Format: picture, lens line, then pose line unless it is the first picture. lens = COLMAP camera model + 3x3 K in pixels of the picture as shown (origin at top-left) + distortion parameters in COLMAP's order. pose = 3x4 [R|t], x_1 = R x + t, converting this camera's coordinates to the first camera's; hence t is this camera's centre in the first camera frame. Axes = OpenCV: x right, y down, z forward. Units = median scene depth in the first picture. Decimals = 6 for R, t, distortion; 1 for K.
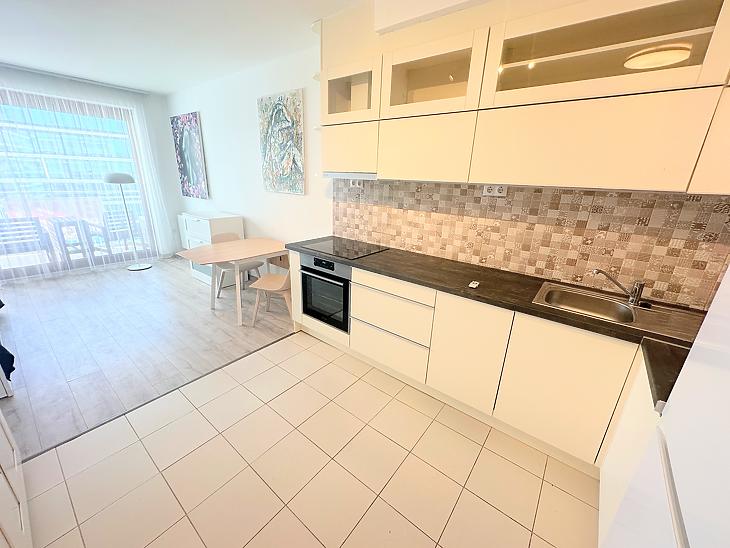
lens RADIAL K [[291.7, 0, 364.3], [0, 291.7, 273.6], [0, 0, 1]] dist [-0.002379, 0.000531]
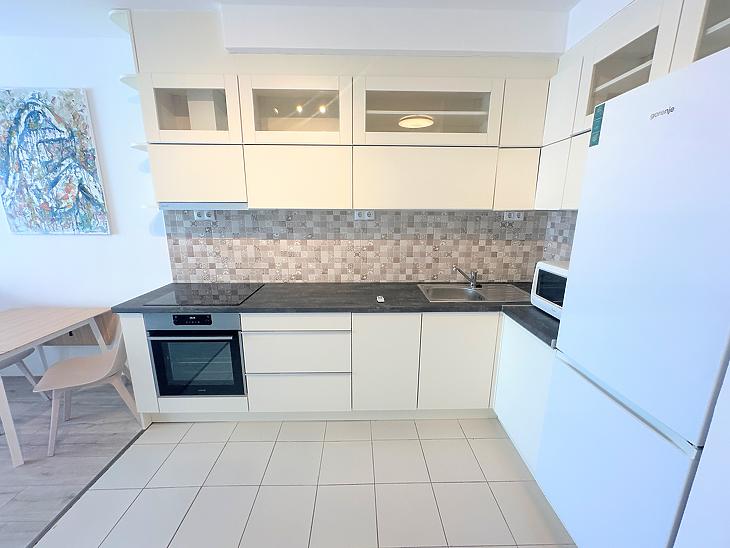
lens RADIAL K [[291.7, 0, 364.3], [0, 291.7, 273.6], [0, 0, 1]] dist [-0.002379, 0.000531]
pose [[0.770882, -0.170154, 0.613831, -0.217547], [0.222208, 0.974959, -0.008803, -0.039976], [-0.596962, 0.143185, 0.789388, 0.103263]]
